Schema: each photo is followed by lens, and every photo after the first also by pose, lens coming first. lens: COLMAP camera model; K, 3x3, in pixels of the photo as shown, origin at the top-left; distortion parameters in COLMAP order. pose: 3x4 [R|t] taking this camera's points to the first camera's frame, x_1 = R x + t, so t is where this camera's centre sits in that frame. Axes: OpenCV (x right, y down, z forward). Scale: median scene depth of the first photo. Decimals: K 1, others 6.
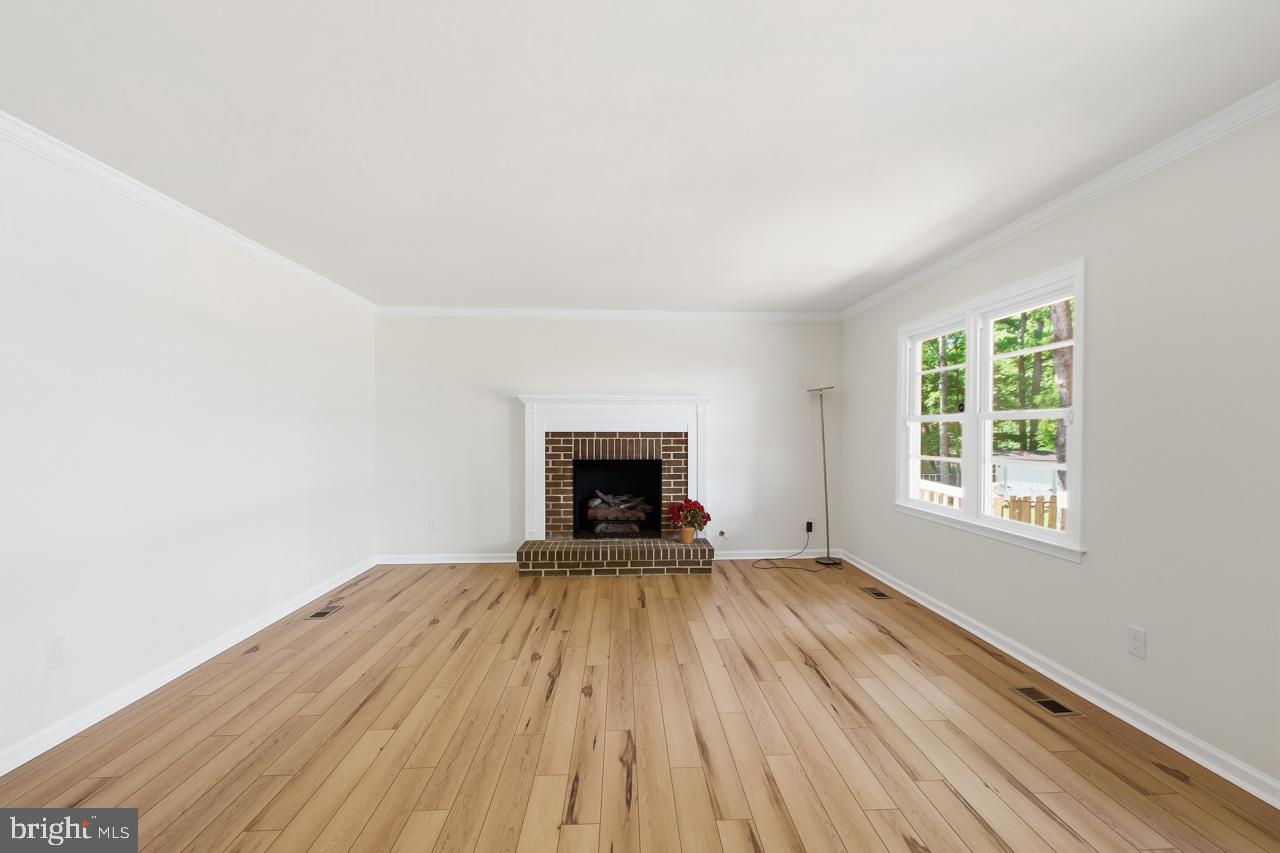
lens RADIAL K [[558.4, 0, 639.5], [0, 558.4, 429.6], [0, 0, 1]] dist [0.000237, 0.000684]
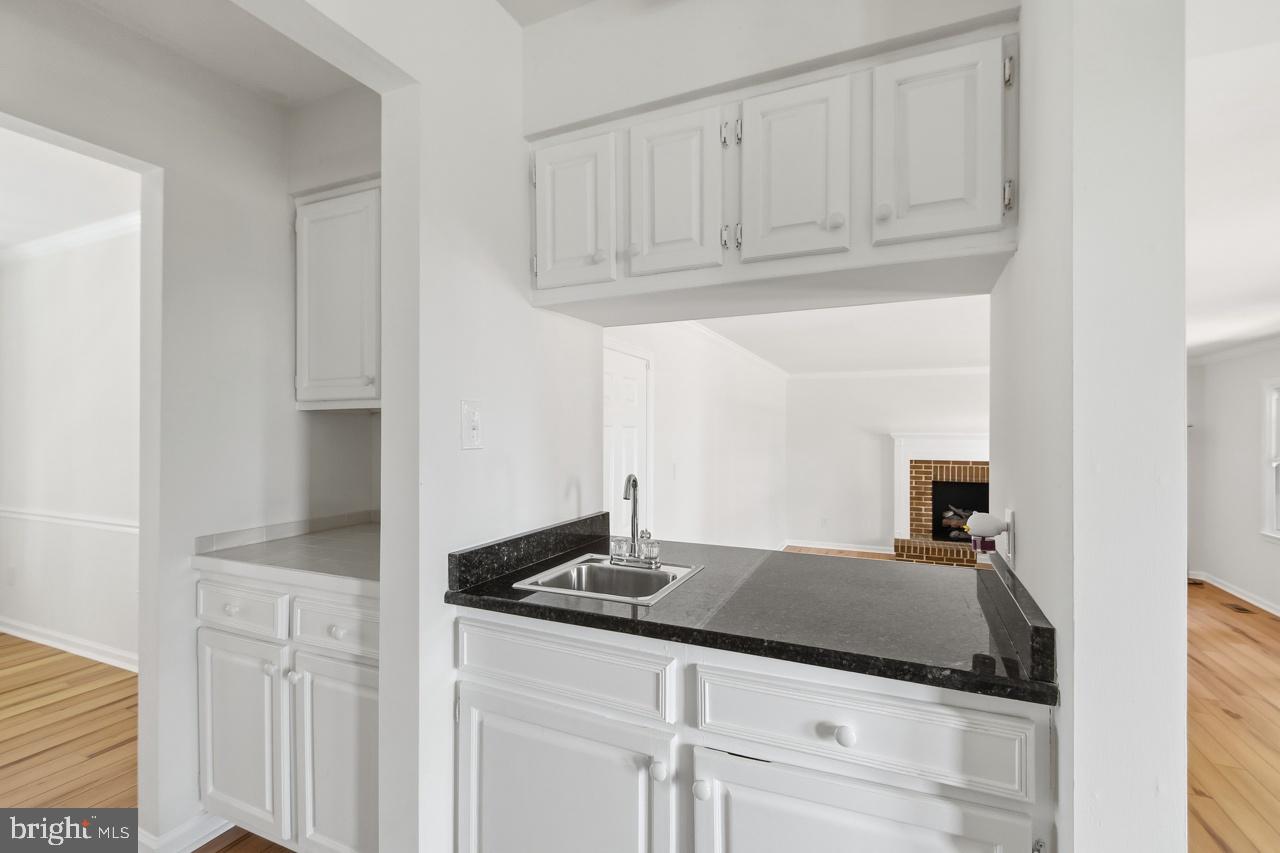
lens RADIAL K [[558.4, 0, 645.5], [0, 558.4, 423.4], [0, 0, 1]] dist [0.000237, 0.000684]
pose [[0.893266, -0.003030, -0.449519, -0.131584], [-0.005225, 0.999840, -0.017124, -0.057402], [0.449498, 0.017645, 0.893107, -0.507304]]
